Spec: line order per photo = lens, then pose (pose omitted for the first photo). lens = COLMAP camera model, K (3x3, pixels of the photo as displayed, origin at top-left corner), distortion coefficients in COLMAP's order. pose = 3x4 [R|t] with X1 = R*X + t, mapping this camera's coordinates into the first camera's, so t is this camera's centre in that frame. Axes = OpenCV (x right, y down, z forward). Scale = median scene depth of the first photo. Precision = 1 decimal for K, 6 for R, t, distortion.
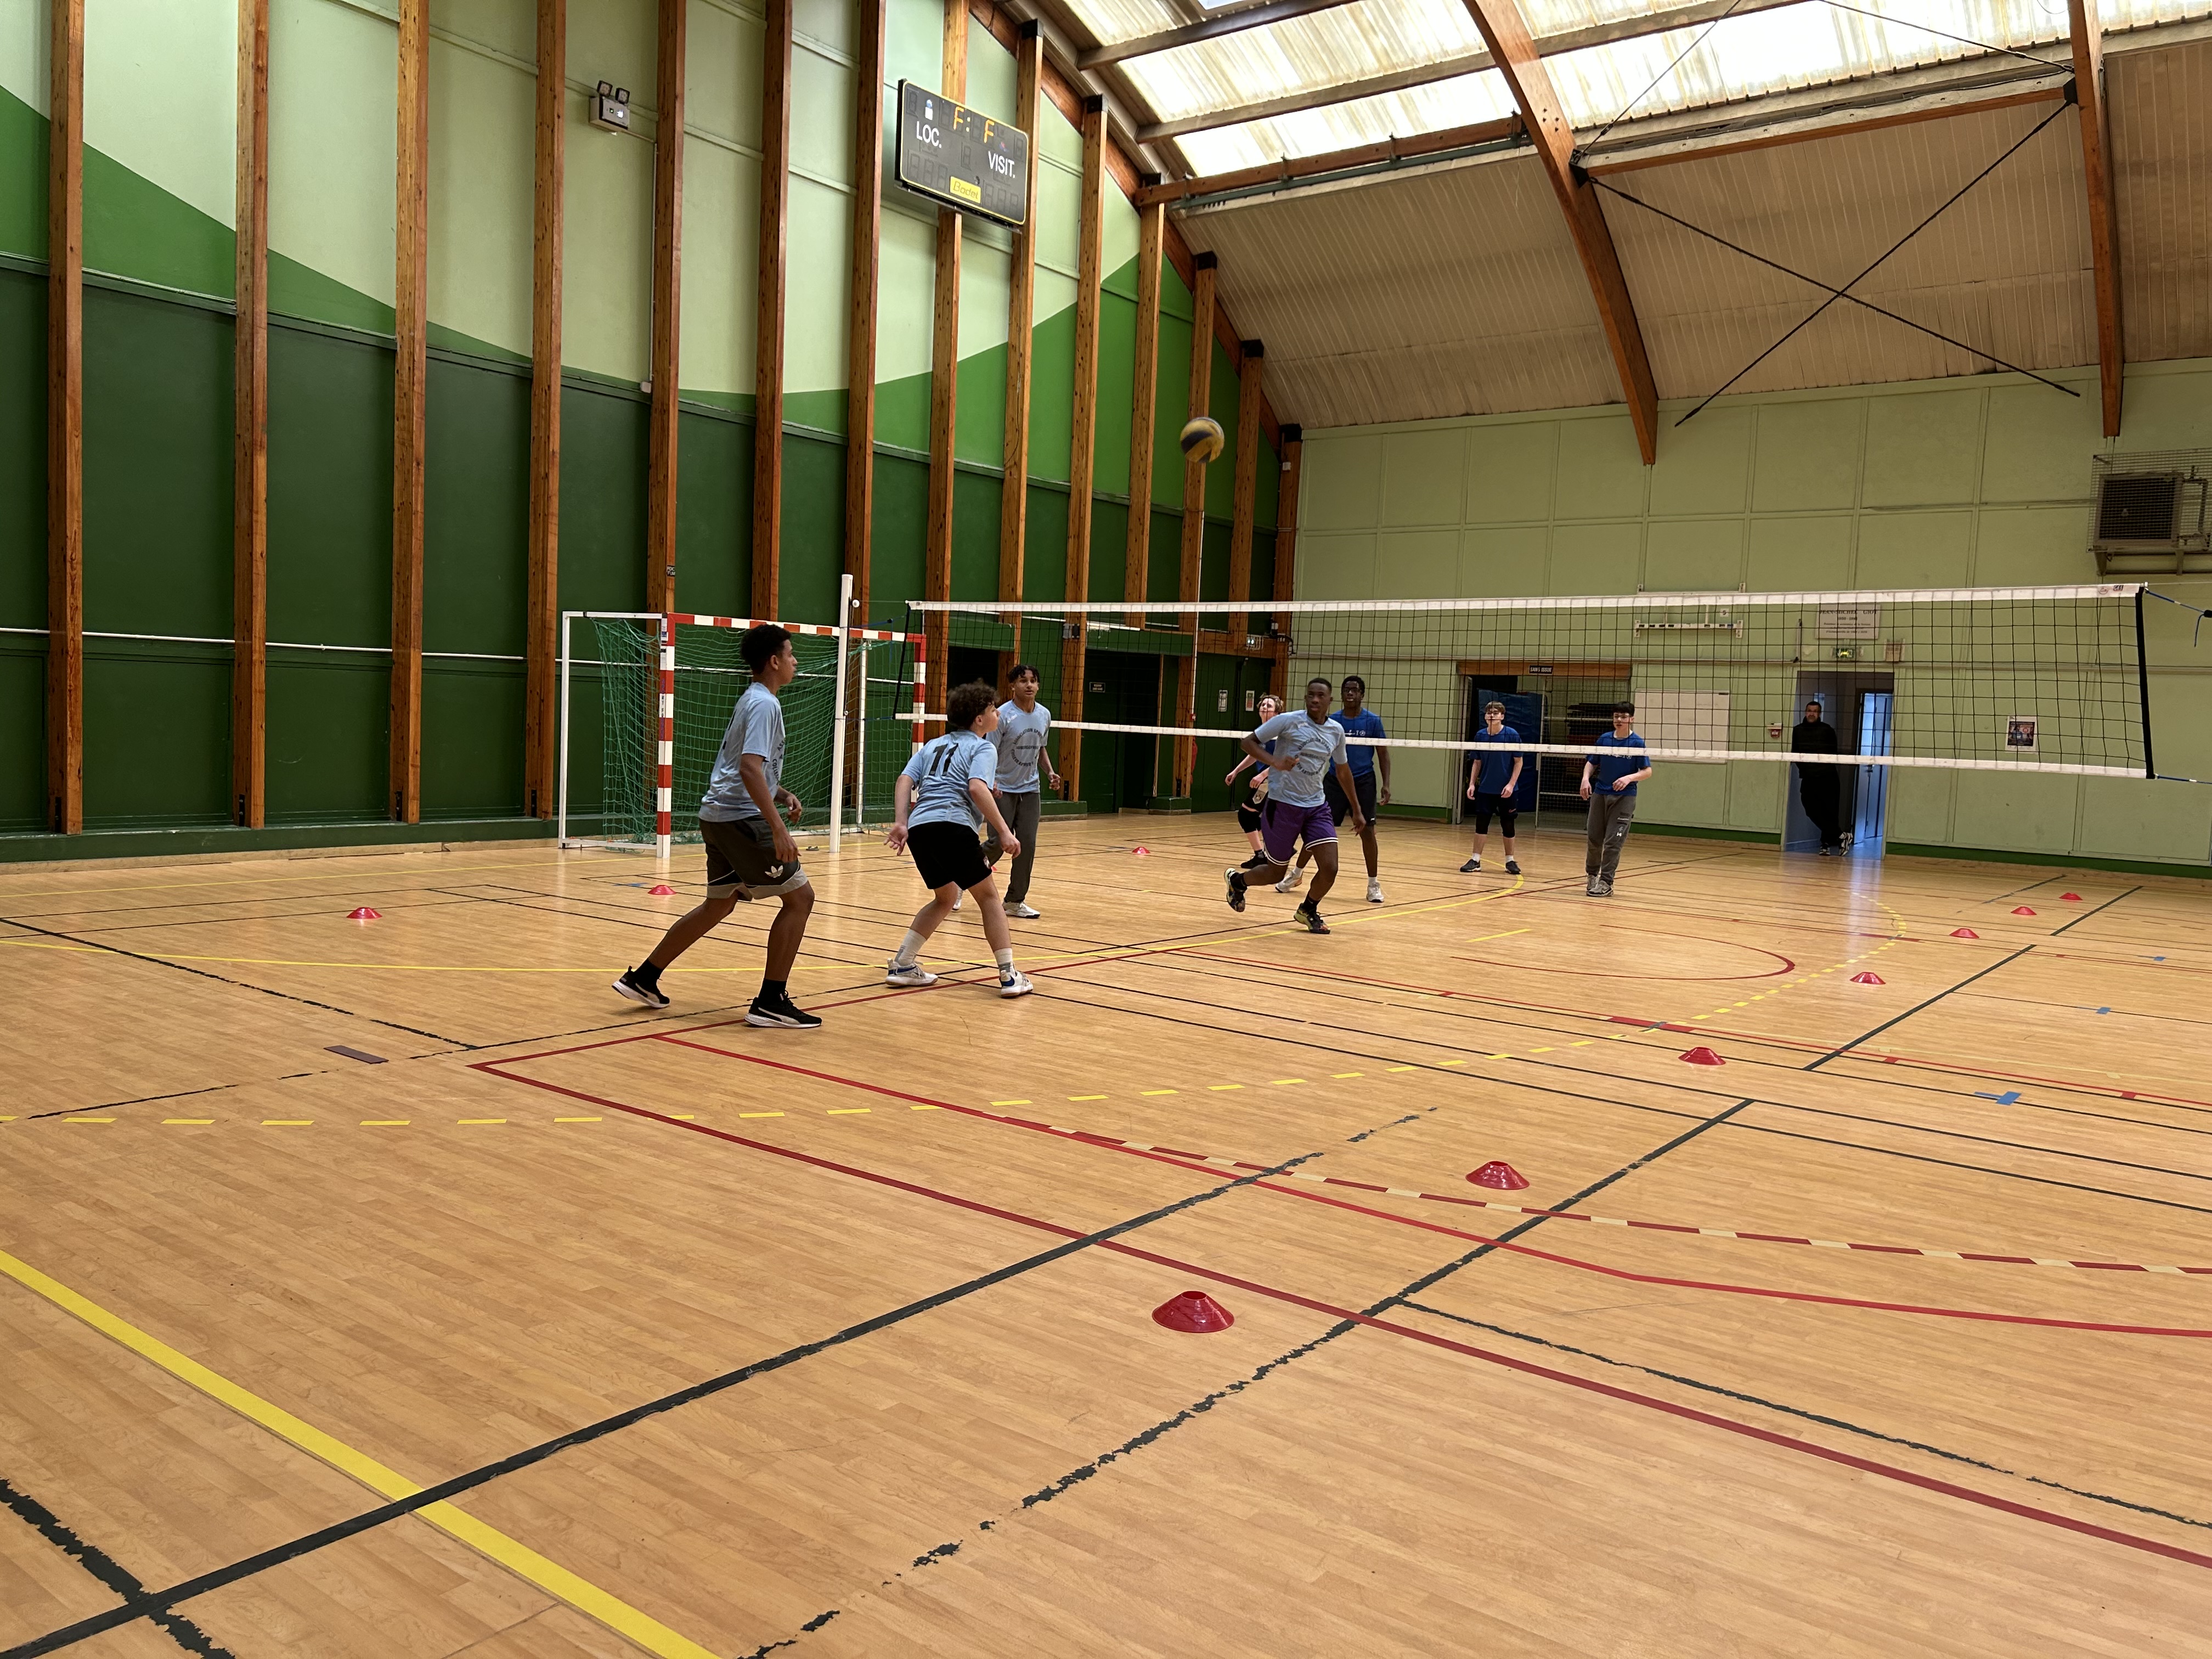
lens RADIAL K [[1669.4, 0, 1050.4], [0, 1669.4, 837.6], [0, 0, 1]] dist [0.047597, -0.047993]
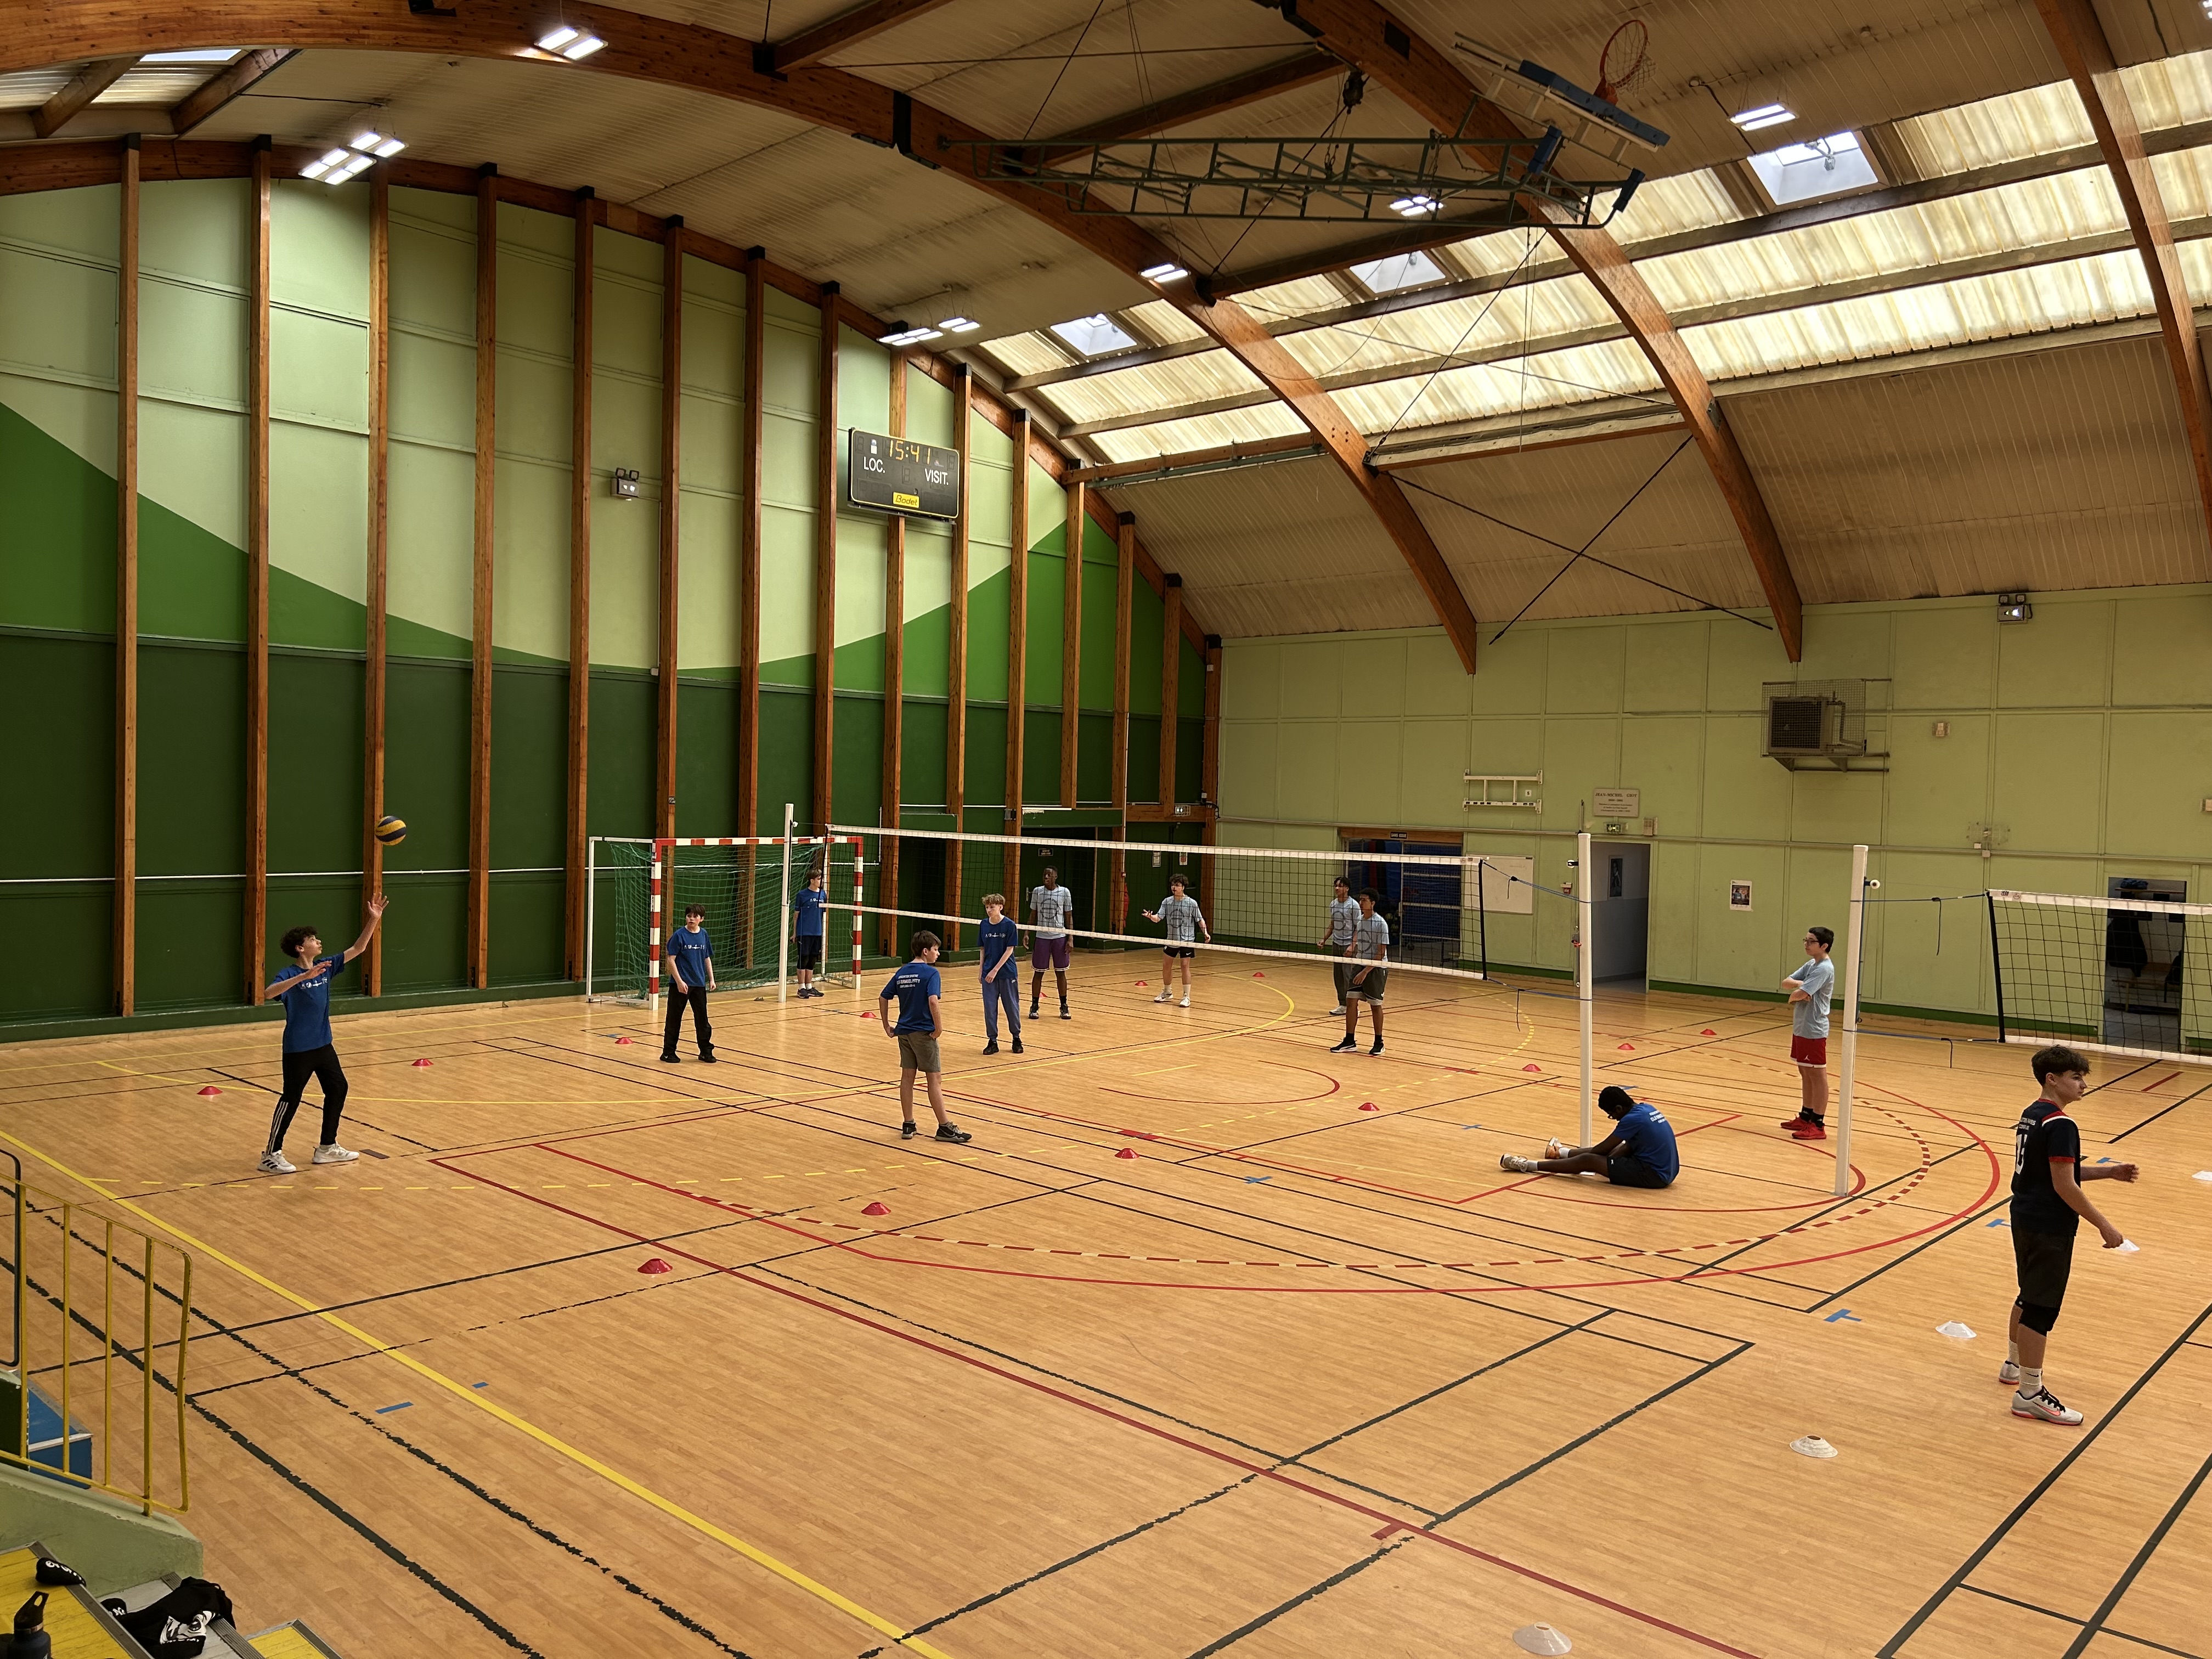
lens RADIAL K [[1669.4, 0, 1059.0], [0, 1669.4, 859.8], [0, 0, 1]] dist [0.047597, -0.047993]
pose [[0.994551, -0.013017, -0.103440, 0.227832], [0.009211, 0.999266, -0.037188, -0.051627], [0.103848, 0.036033, 0.993940, -0.338865]]
